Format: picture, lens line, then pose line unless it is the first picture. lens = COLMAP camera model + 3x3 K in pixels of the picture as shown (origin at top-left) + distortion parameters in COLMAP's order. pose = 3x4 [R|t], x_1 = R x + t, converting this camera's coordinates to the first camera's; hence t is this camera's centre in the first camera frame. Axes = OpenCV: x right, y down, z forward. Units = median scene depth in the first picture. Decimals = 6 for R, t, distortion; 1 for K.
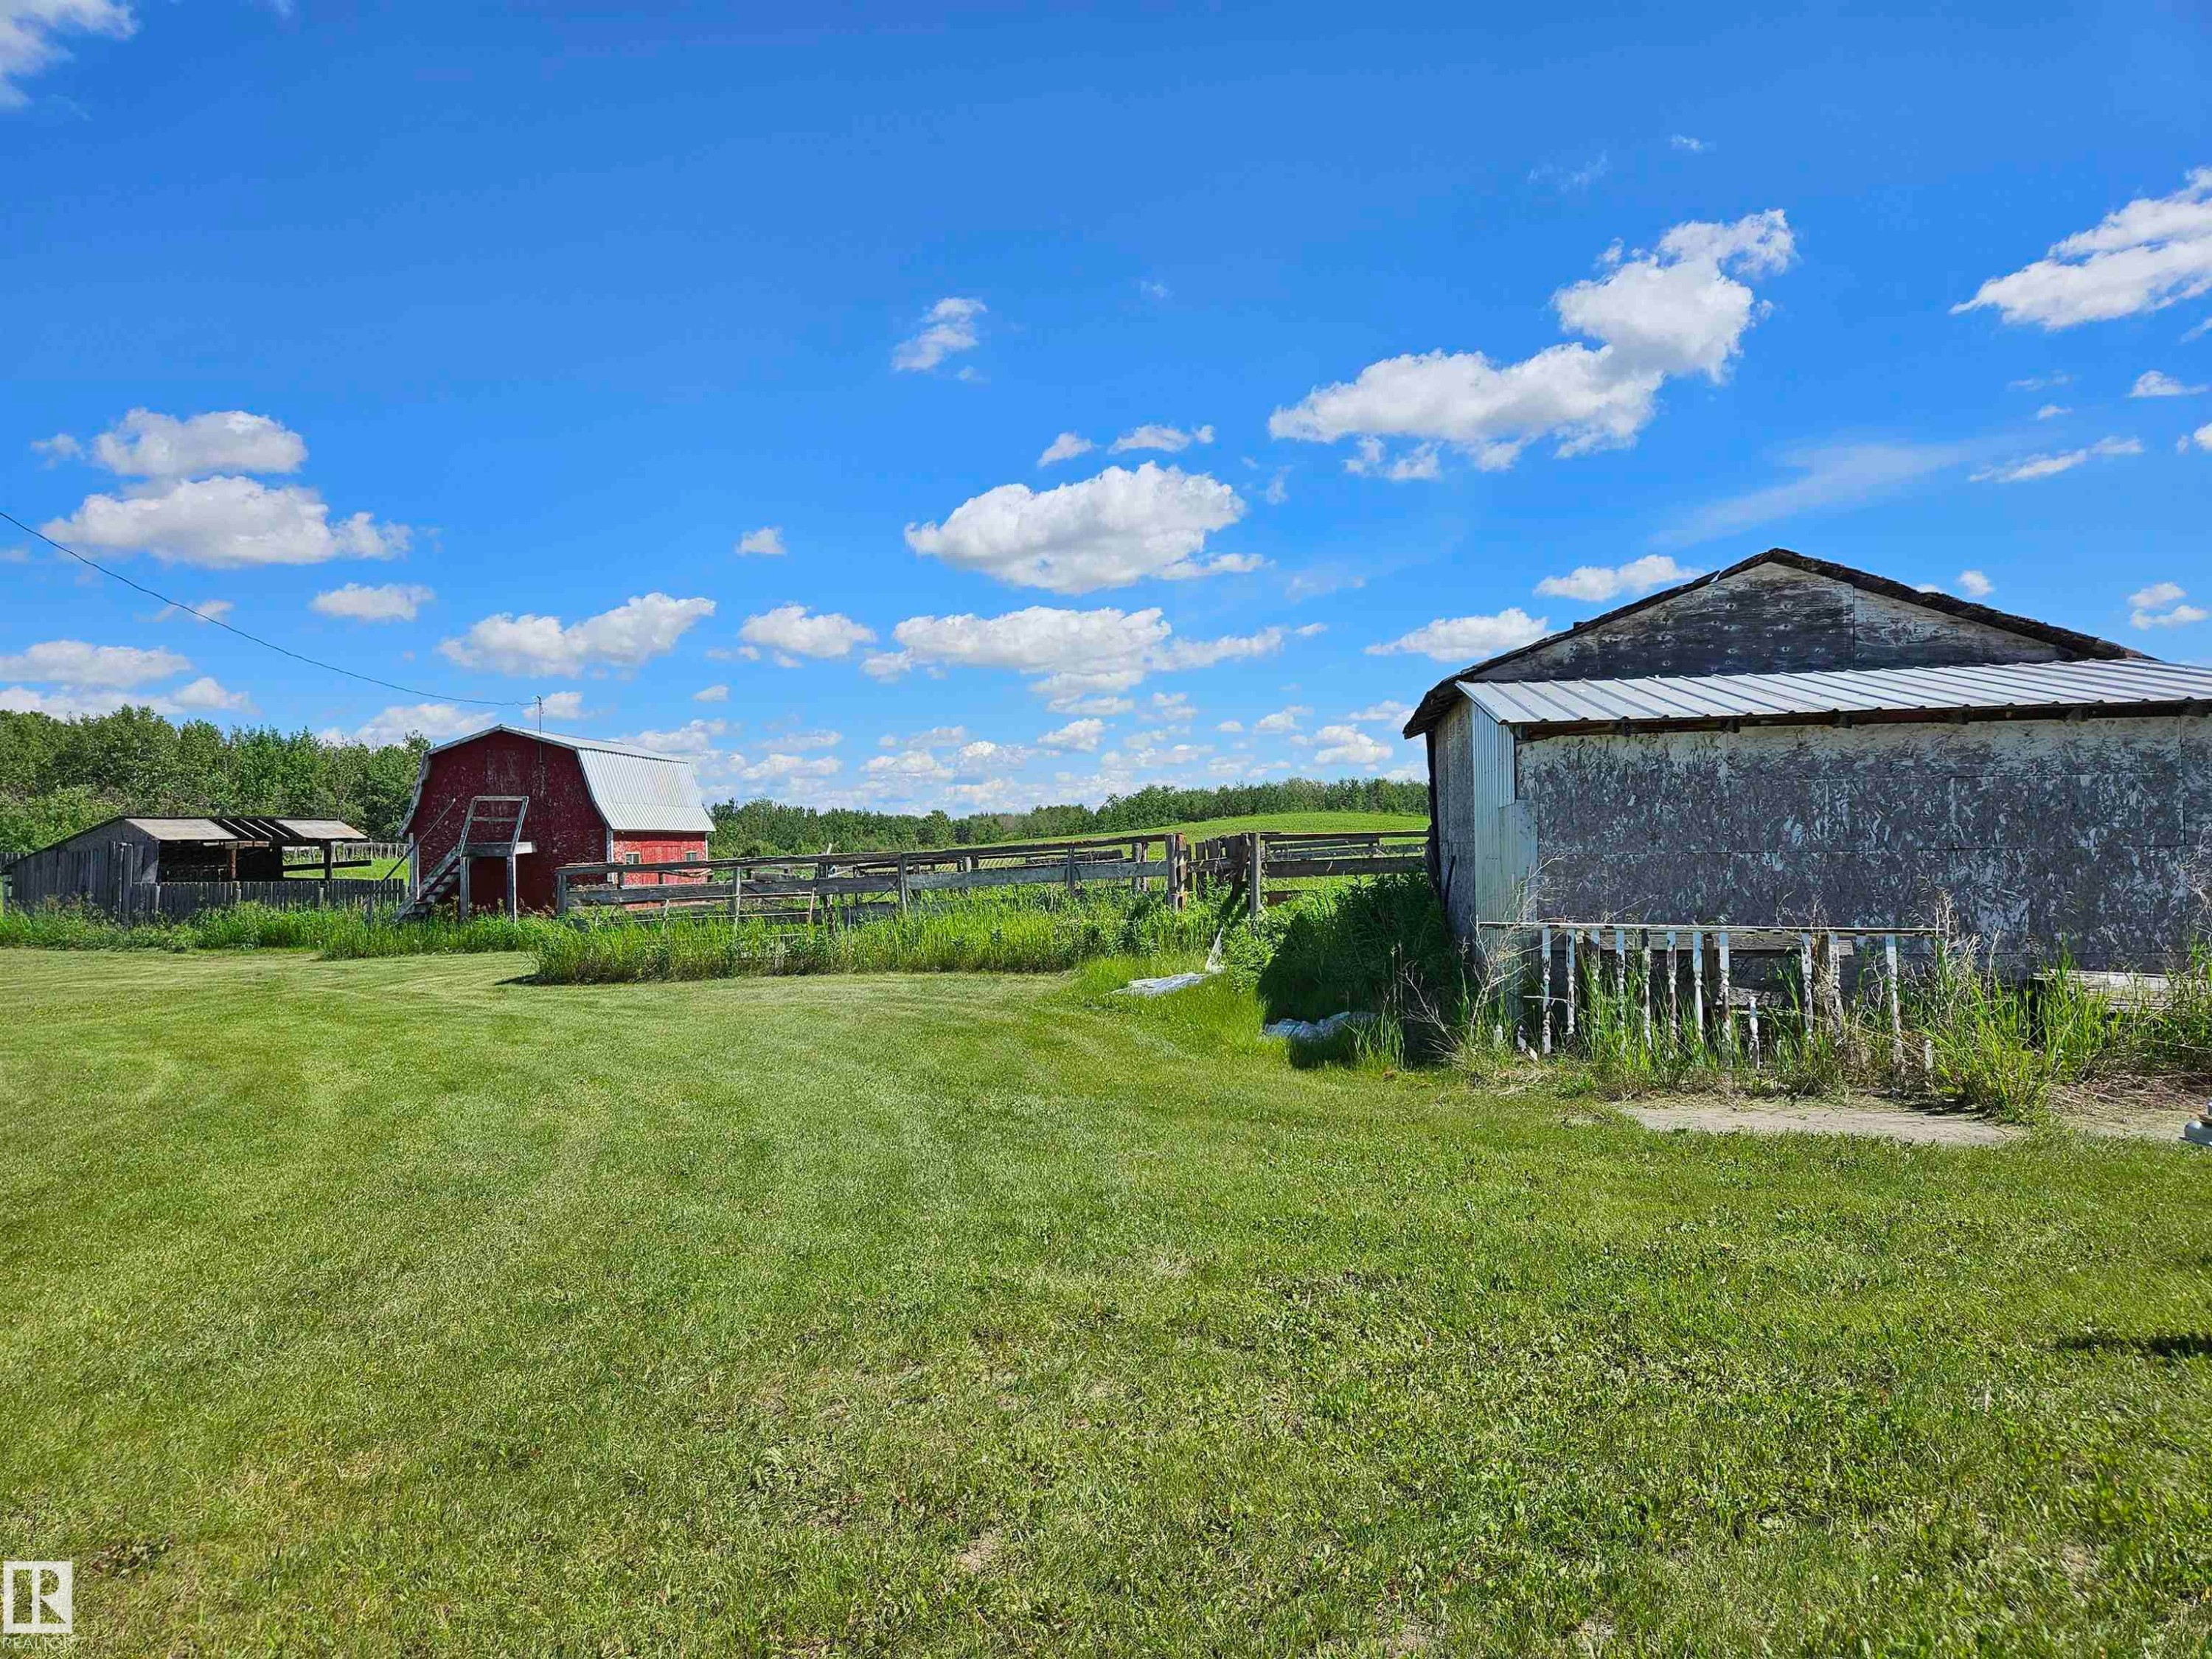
lens RADIAL K [[1460.5, 0, 1106.0], [0, 1460.5, 829.5], [0, 0, 1]] dist [0.094837, -0.089817]
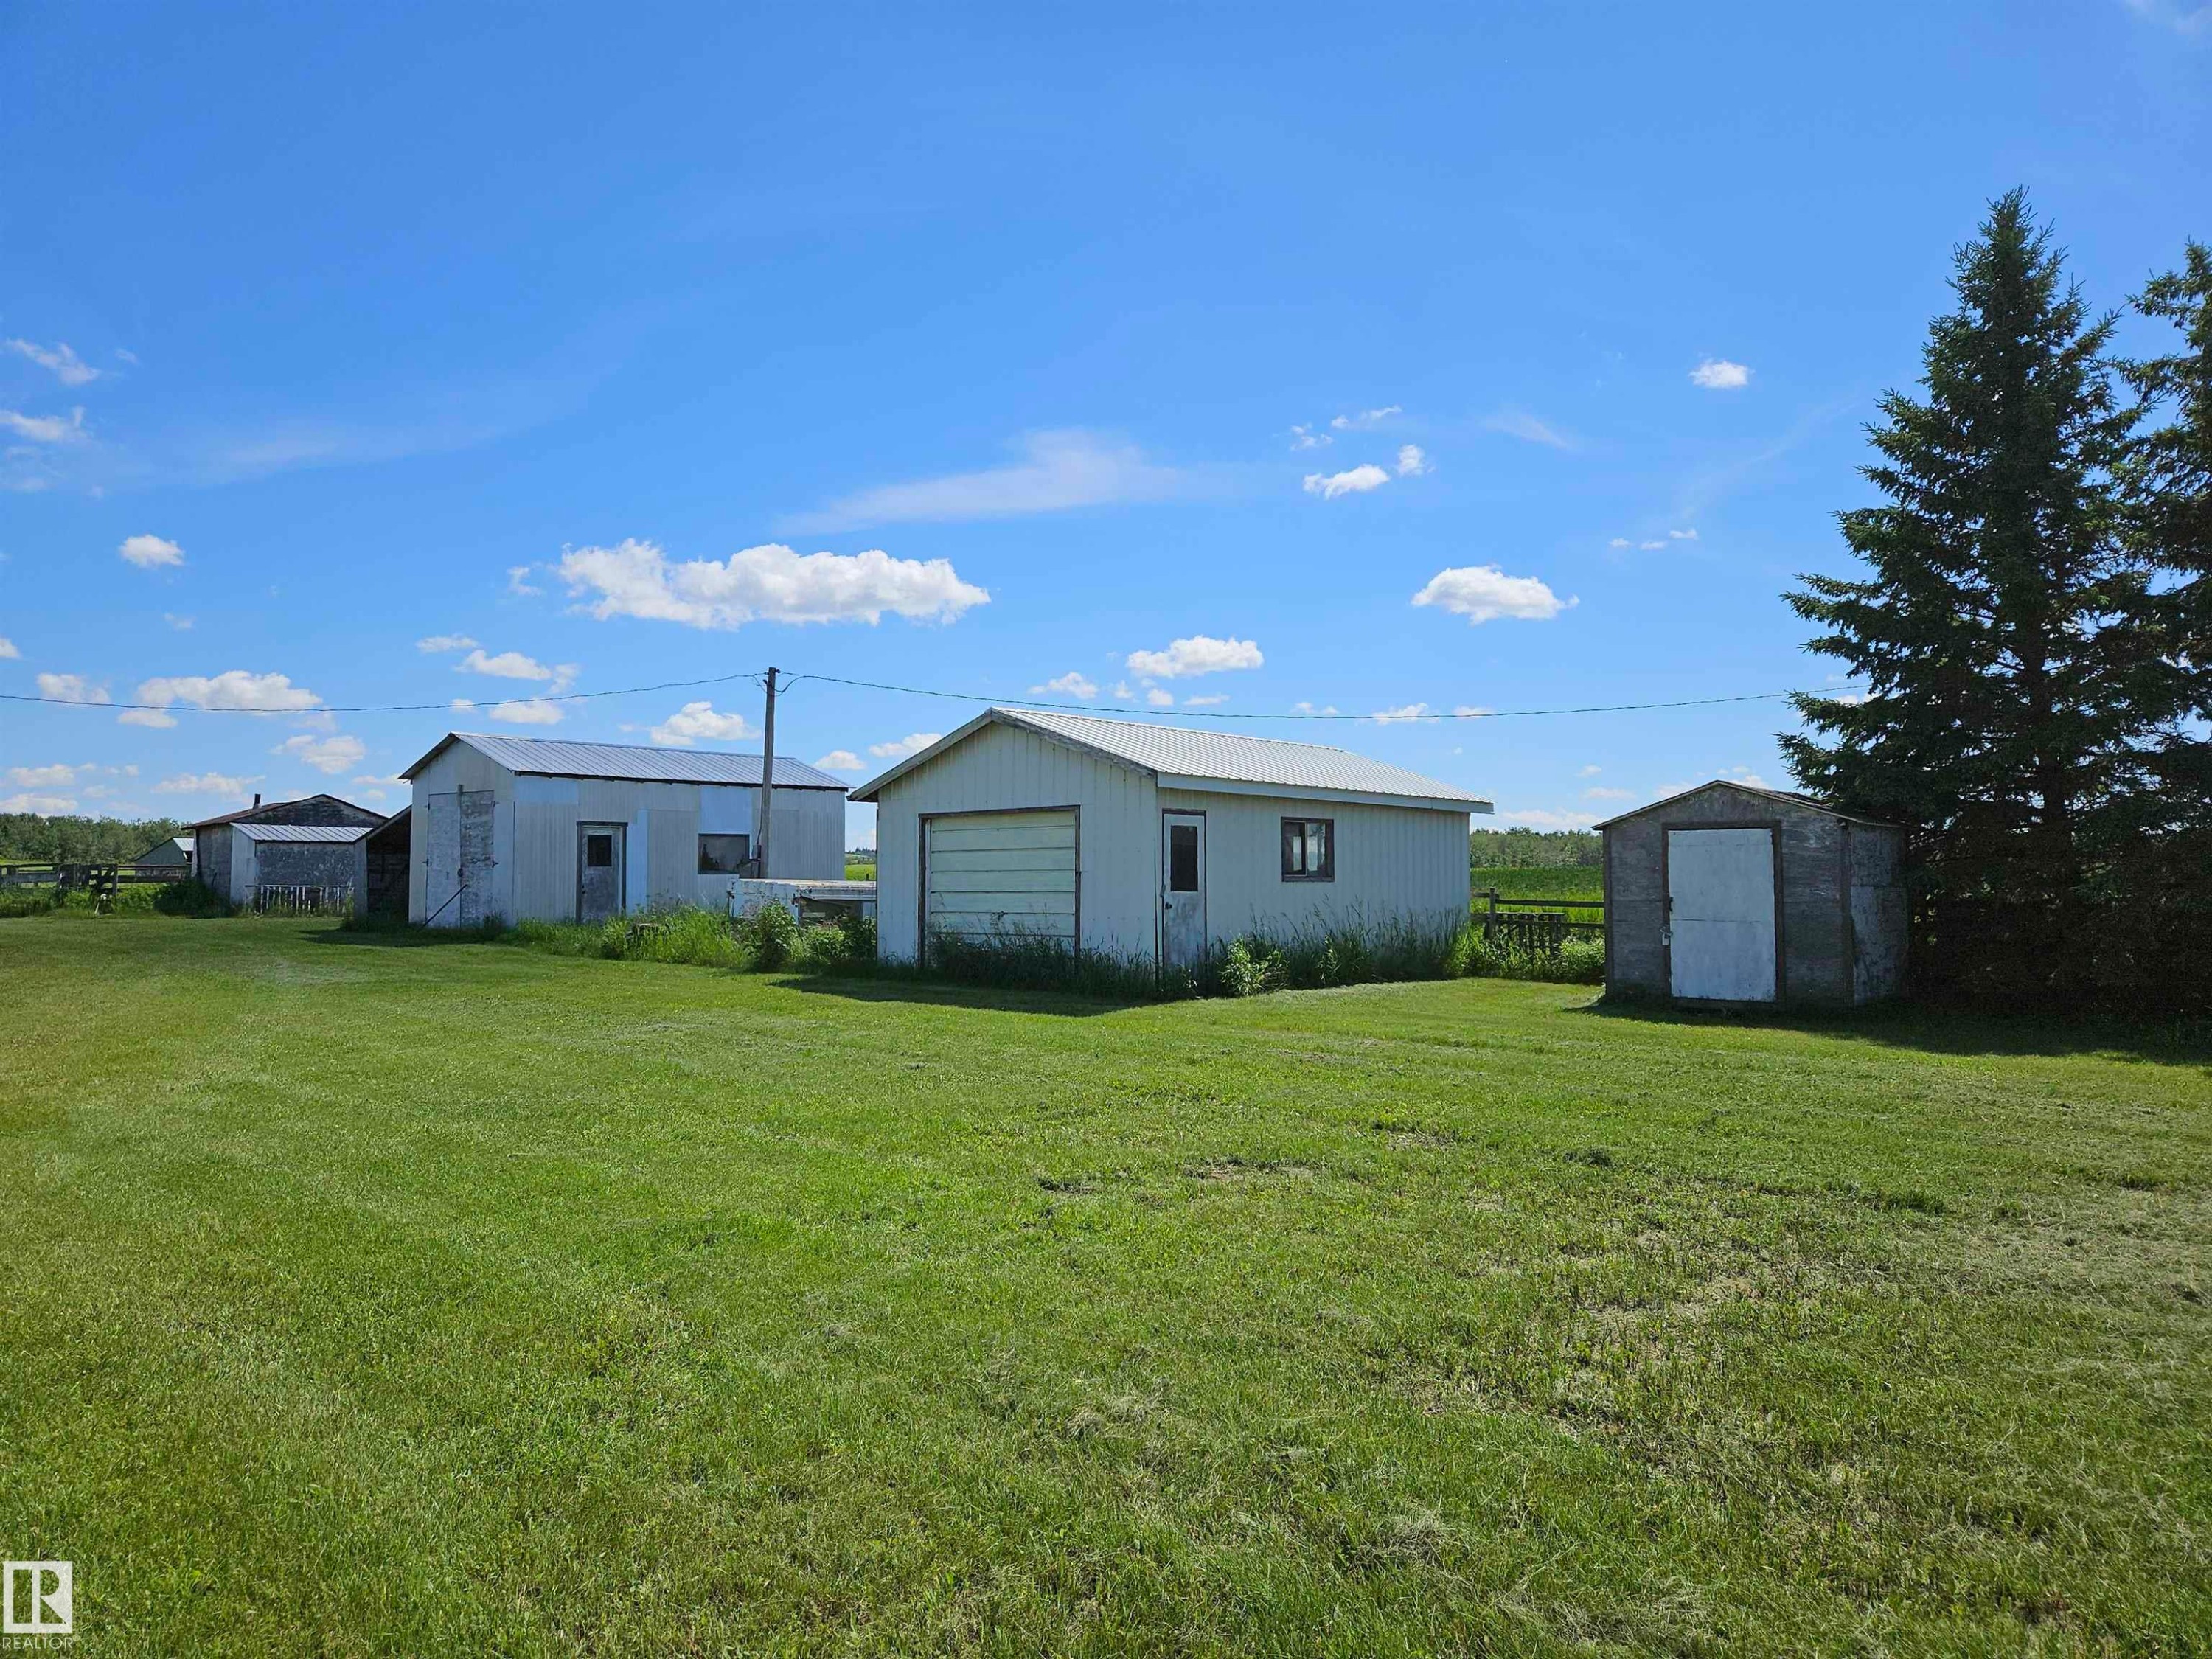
lens RADIAL K [[1460.5, 0, 1106.0], [0, 1460.5, 829.5], [0, 0, 1]] dist [0.094837, -0.089817]
pose [[0.629356, 0.055099, 0.775161, -1.540728], [-0.025860, 0.998416, -0.049972, 0.052459], [-0.776687, 0.011404, 0.629784, -3.679536]]
